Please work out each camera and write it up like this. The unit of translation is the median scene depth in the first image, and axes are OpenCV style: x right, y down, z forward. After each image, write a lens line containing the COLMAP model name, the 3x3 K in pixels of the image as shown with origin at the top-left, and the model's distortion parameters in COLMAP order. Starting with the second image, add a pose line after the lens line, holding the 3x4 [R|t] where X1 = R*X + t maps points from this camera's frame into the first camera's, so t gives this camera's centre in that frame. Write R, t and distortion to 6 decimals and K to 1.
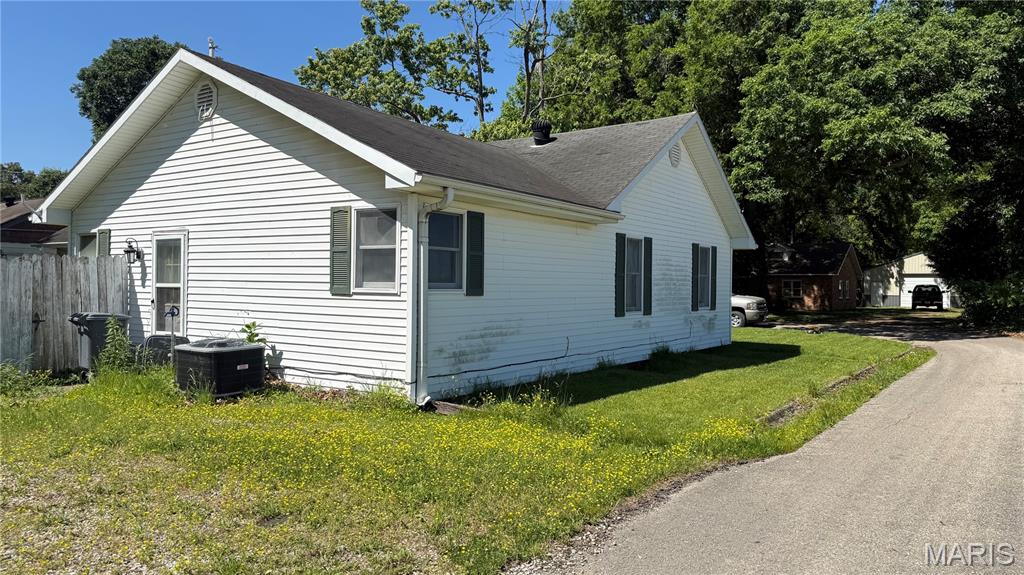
lens RADIAL K [[731.8, 0, 512.1], [0, 731.8, 287.8], [0, 0, 1]] dist [-0.003267, -0.000805]
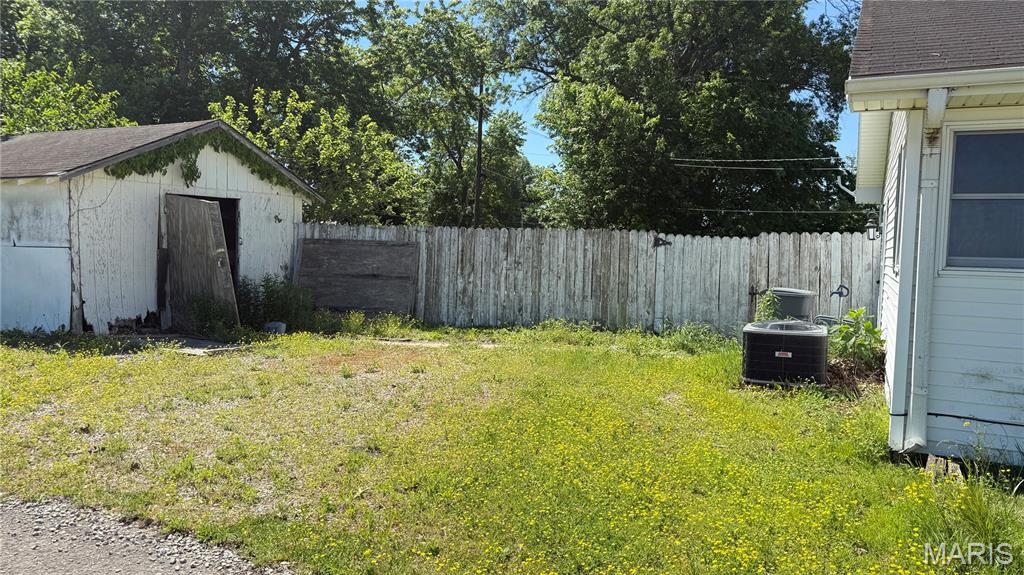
lens RADIAL K [[731.8, 0, 512.4], [0, 731.8, 288.0], [0, 0, 1]] dist [-0.003267, -0.000805]
pose [[0.159996, 0.044729, -0.986104, 0.346100], [-0.031349, 0.998699, 0.040214, 0.004562], [0.986620, 0.024479, 0.161190, 0.444213]]
